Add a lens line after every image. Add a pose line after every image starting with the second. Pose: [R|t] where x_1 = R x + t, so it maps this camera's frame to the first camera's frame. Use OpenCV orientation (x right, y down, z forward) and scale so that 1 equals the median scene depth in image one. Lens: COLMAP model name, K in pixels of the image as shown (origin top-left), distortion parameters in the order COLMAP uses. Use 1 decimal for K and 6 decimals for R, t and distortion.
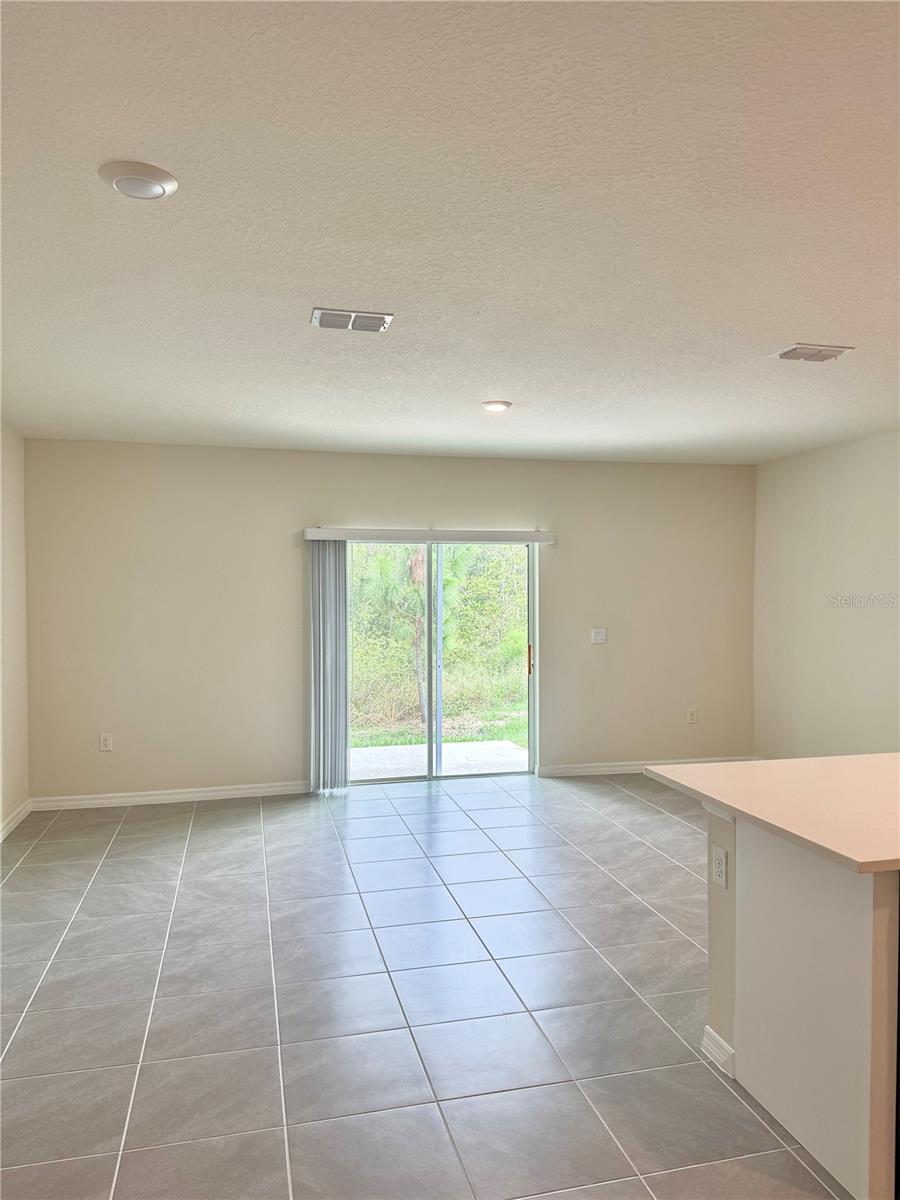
lens RADIAL K [[829.7, 0, 450.0], [0, 829.7, 600.0], [0, 0, 1]] dist [0.002477, -0.000111]
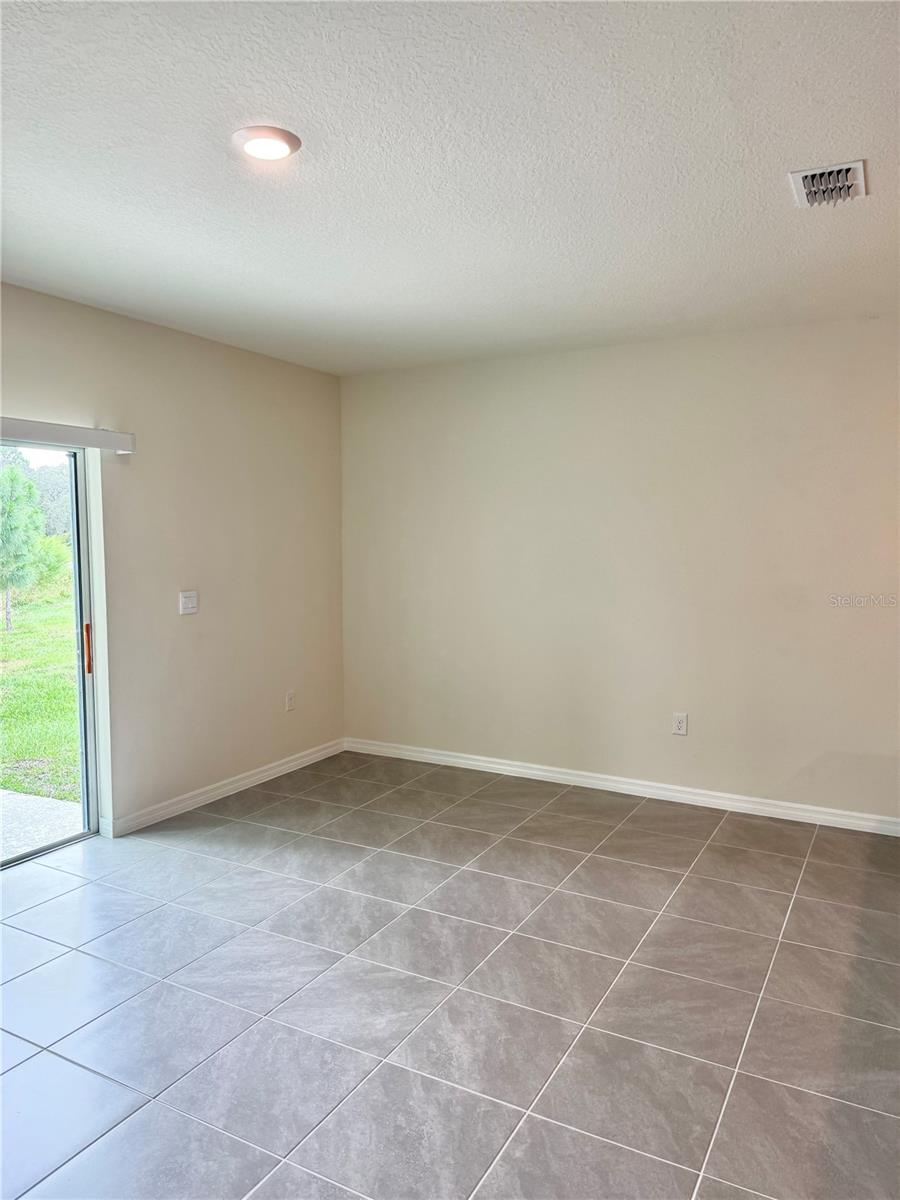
lens RADIAL K [[841.4, 0, 453.7], [0, 841.4, 614.9], [0, 0, 1]] dist [0.071034, -0.000221]
pose [[0.666796, -0.067480, 0.742179, -0.215099], [0.007249, 0.996432, 0.084085, -0.001721], [-0.745205, -0.050687, 0.664906, 0.480227]]
